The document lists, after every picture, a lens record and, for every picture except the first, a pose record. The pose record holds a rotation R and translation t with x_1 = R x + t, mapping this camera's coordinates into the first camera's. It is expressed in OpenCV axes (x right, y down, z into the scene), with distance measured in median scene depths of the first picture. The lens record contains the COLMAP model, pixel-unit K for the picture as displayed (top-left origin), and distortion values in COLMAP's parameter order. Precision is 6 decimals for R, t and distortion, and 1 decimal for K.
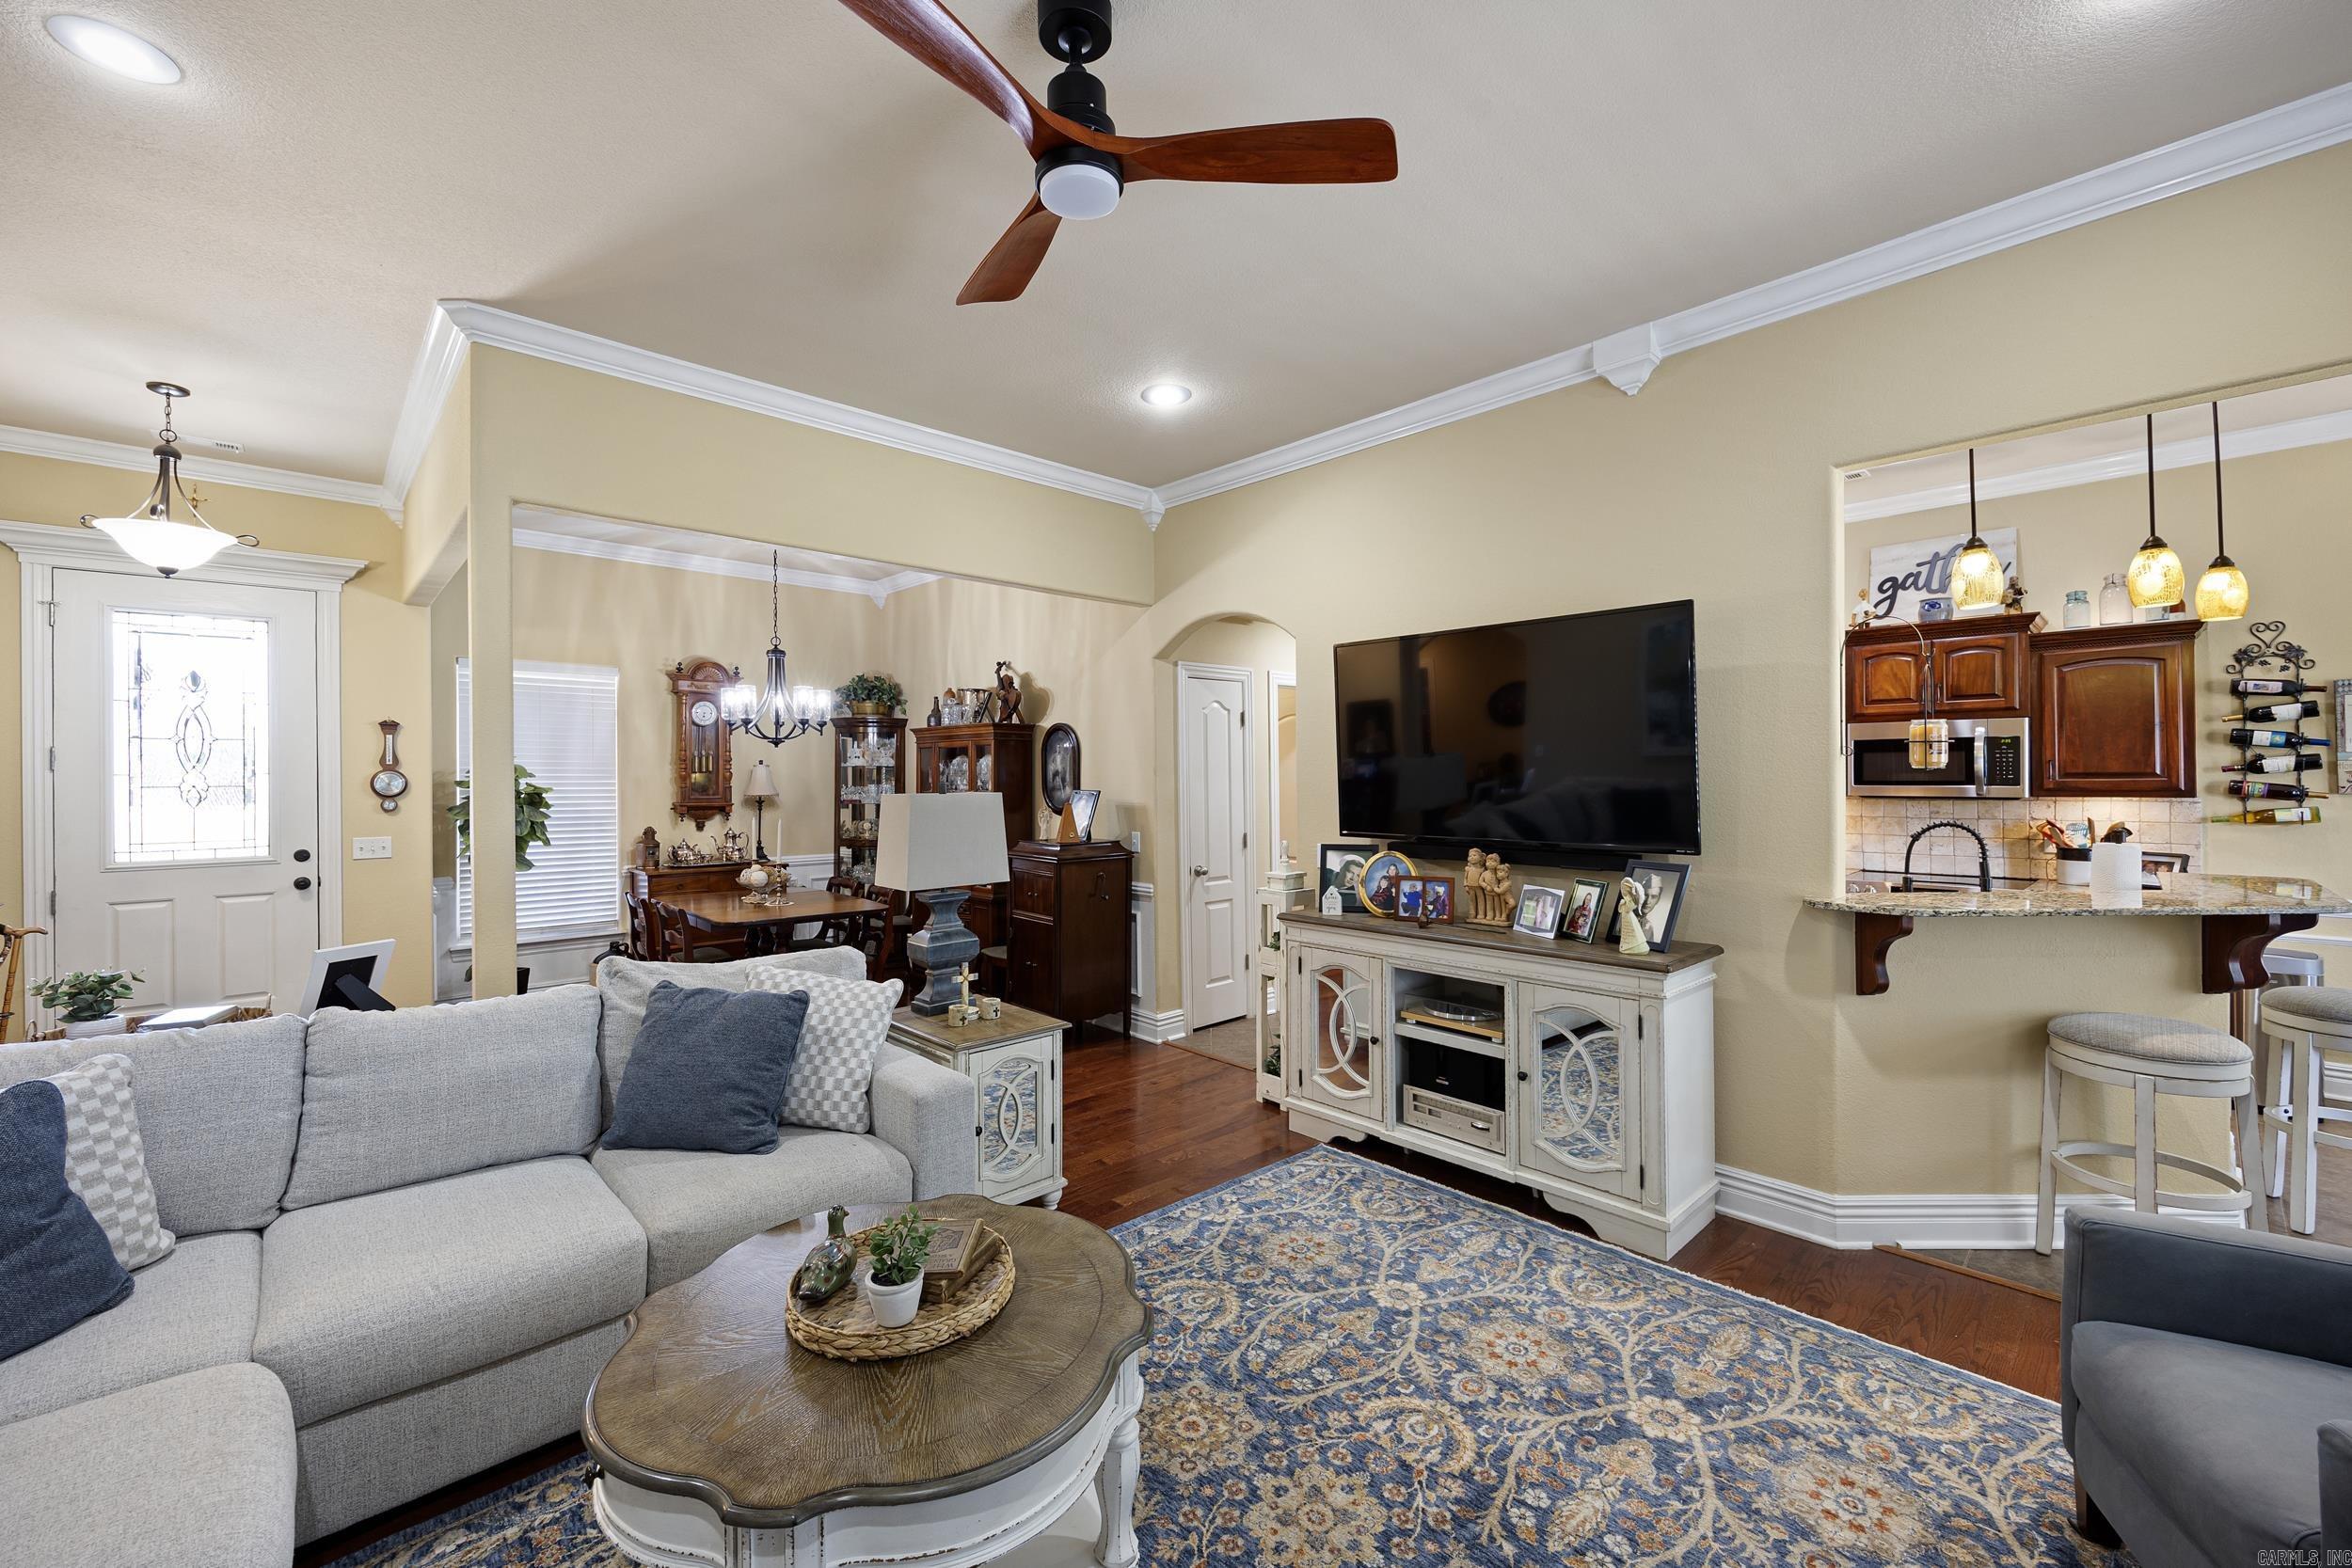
lens RADIAL K [[956.7, 0, 1185.5], [0, 956.7, 771.4], [0, 0, 1]] dist [0.002383, 0.000495]
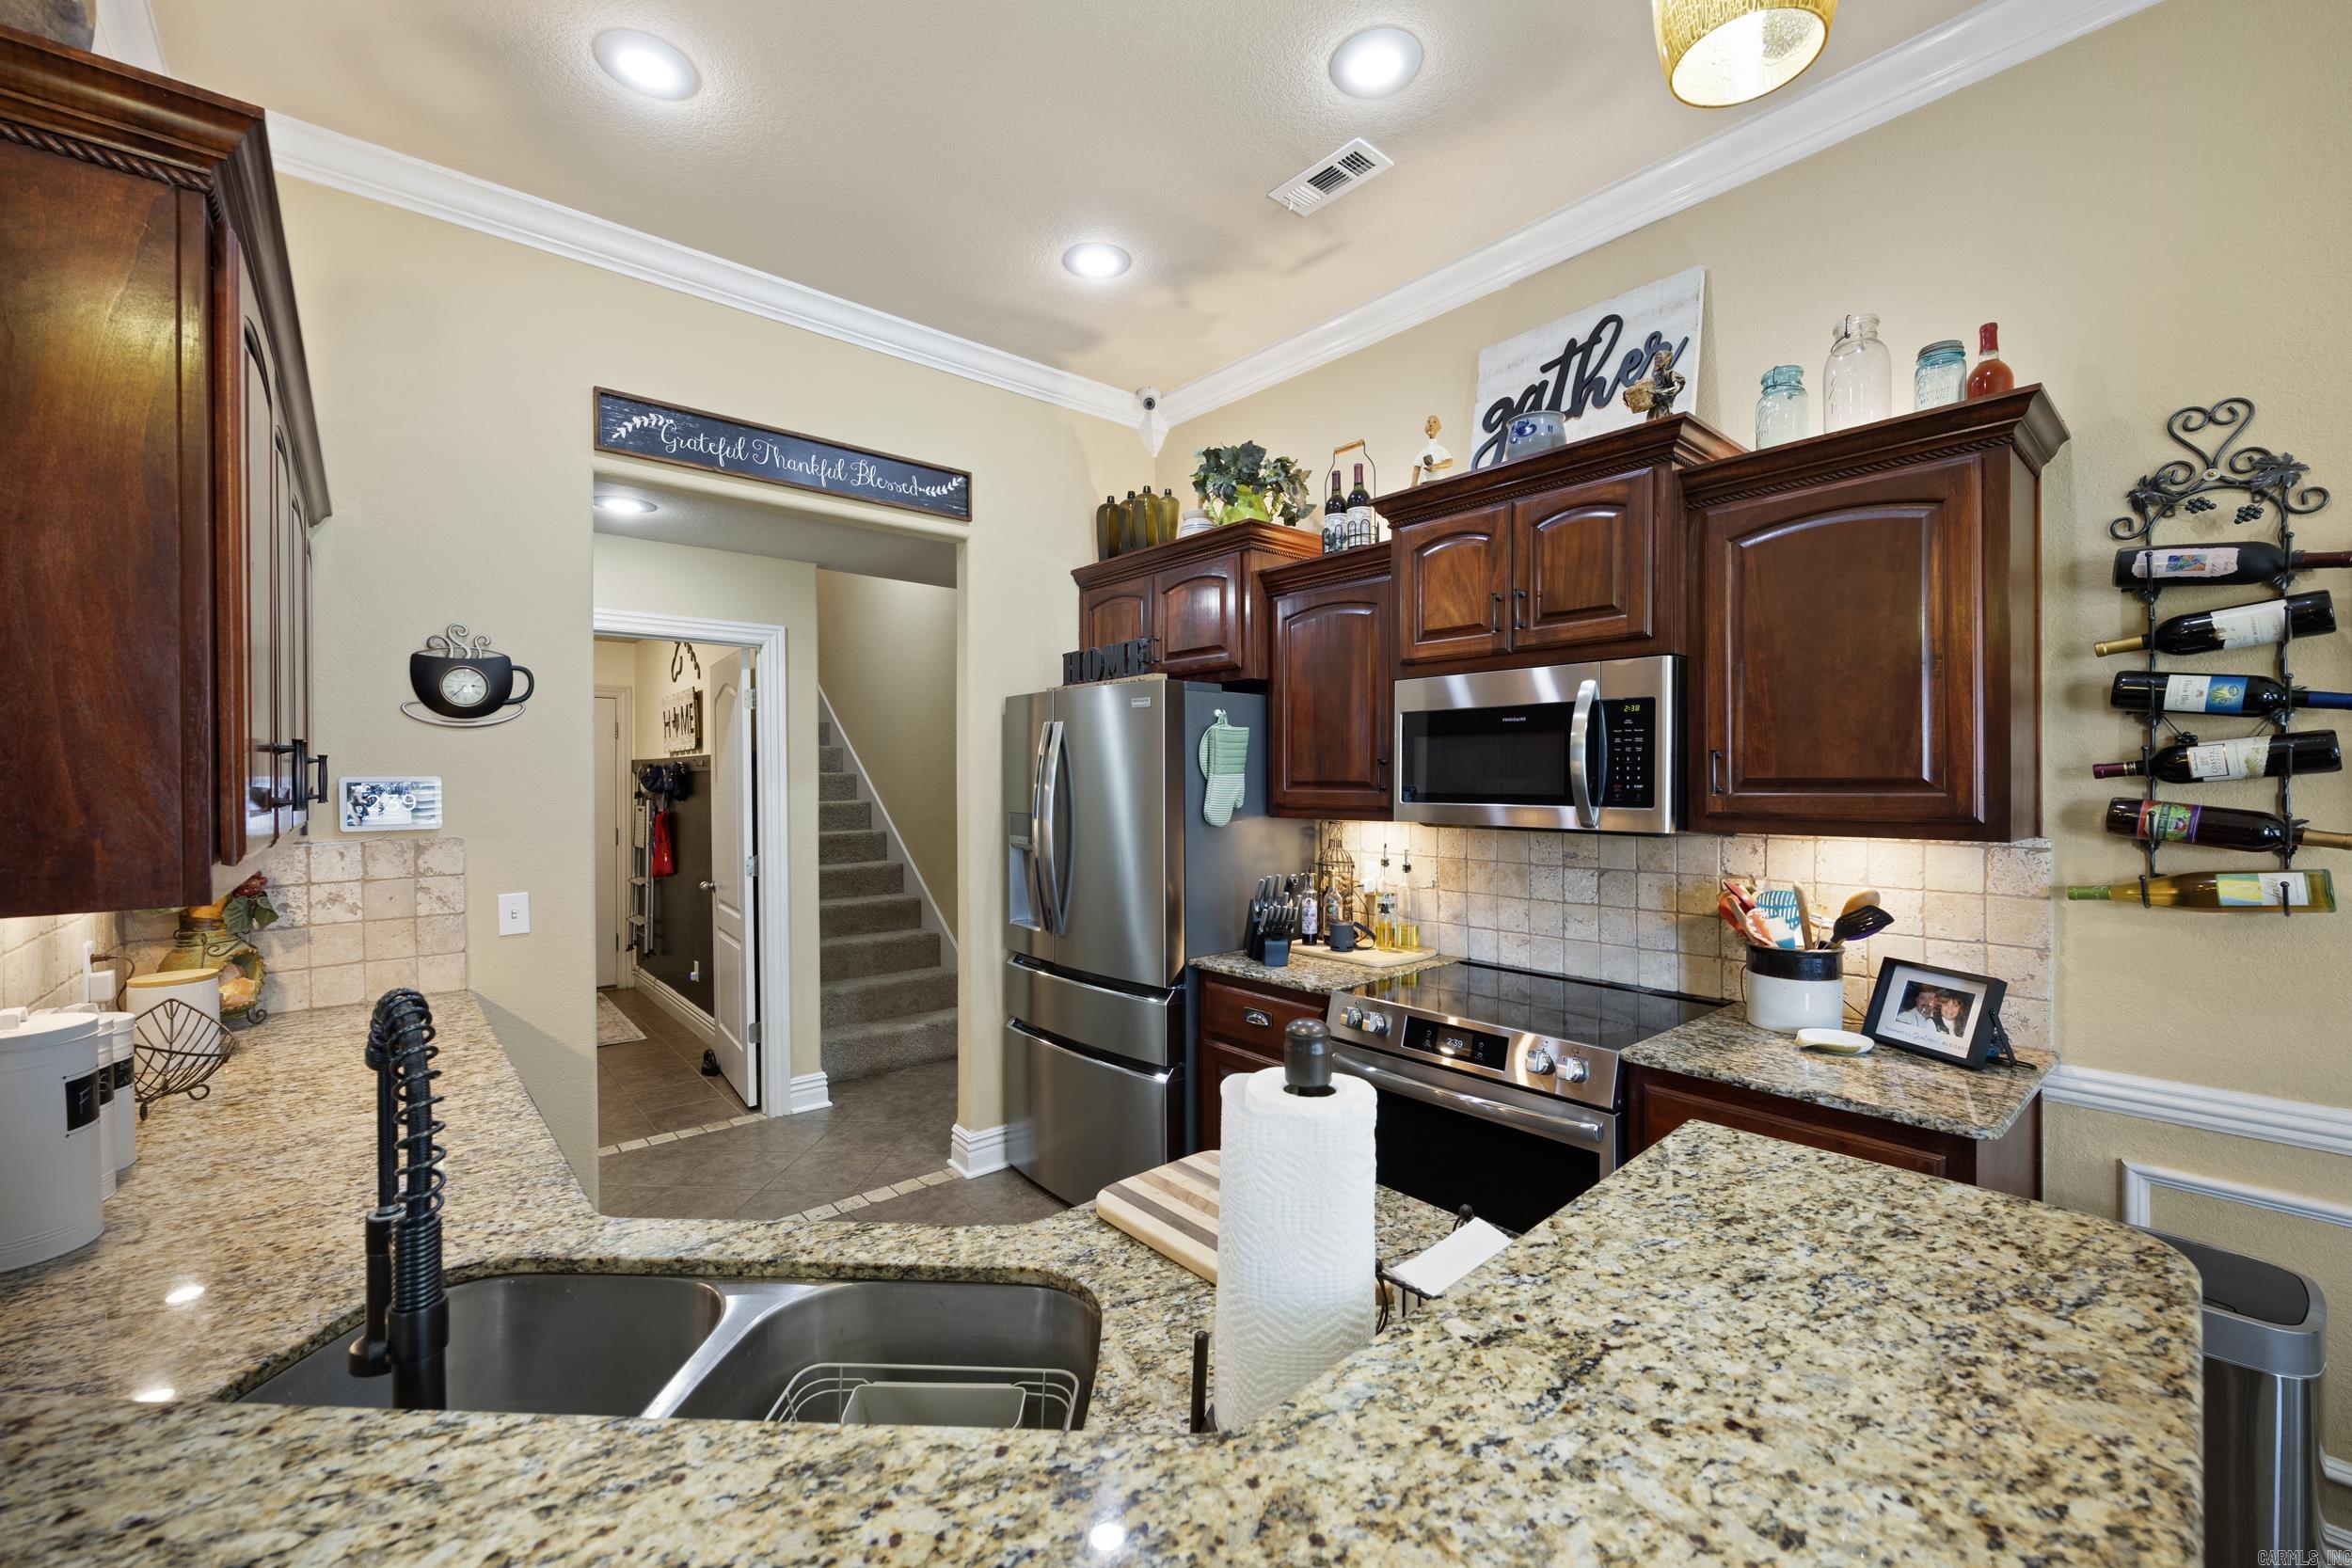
lens RADIAL K [[956.7, 0, 1180.9], [0, 956.7, 785.0], [0, 0, 1]] dist [0.002383, 0.000495]
pose [[0.999312, 0.003917, -0.036876, 0.705794], [-0.003540, 0.999941, 0.010301, 0.000657], [0.036915, -0.010164, 0.999267, 0.576517]]
